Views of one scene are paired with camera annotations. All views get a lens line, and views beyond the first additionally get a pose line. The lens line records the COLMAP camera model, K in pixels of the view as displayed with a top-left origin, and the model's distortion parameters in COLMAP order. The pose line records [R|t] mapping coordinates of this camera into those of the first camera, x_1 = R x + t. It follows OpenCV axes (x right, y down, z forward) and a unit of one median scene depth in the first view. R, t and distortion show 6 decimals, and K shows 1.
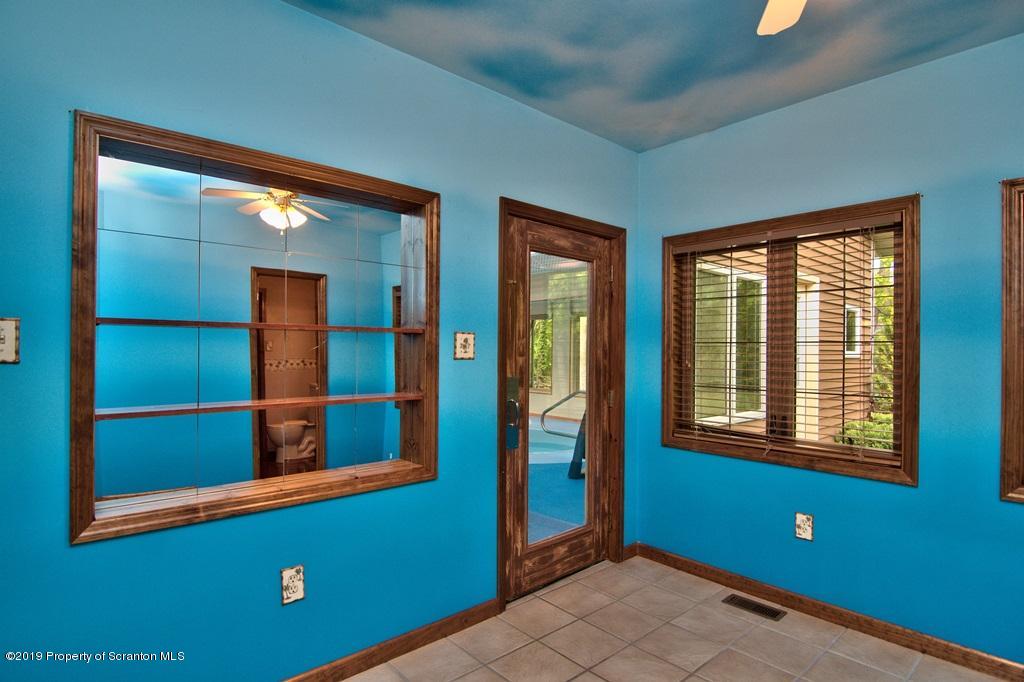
lens RADIAL K [[540.2, 0, 517.5], [0, 540.2, 341.2], [0, 0, 1]] dist [-0.012369, -0.002417]
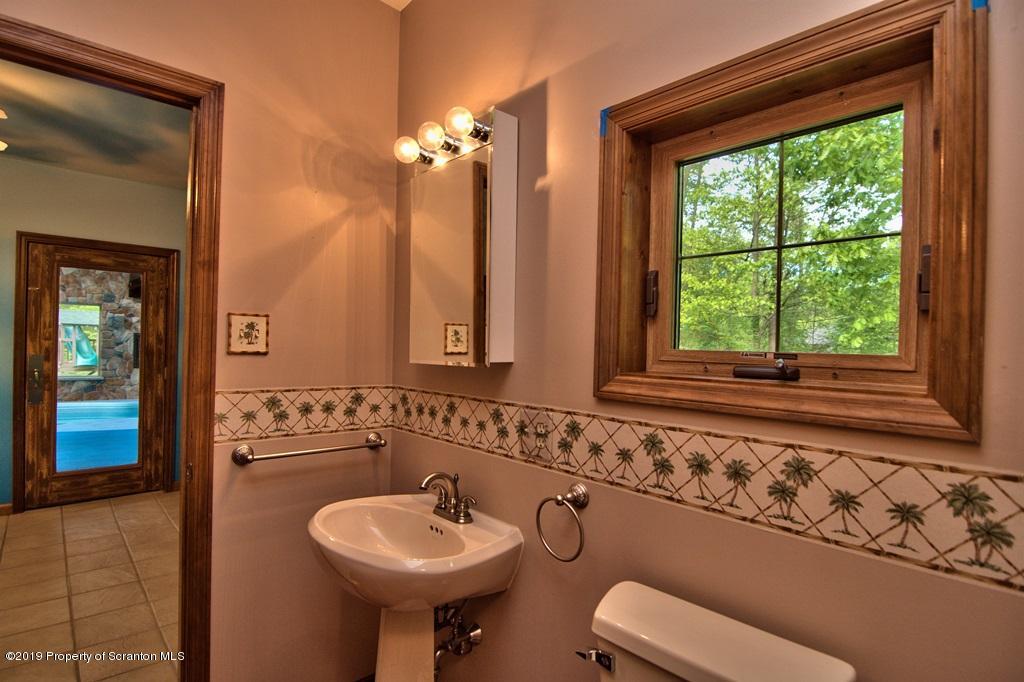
lens RADIAL K [[514.4, 0, 508.6], [0, 514.4, 341.0], [0, 0, 1]] dist [-0.012309, -0.006535]
pose [[0.999806, 0.014572, 0.013289, 1.209249], [-0.014665, 0.999868, 0.006933, 0.002593], [-0.013186, -0.007127, 0.999888, -0.366009]]
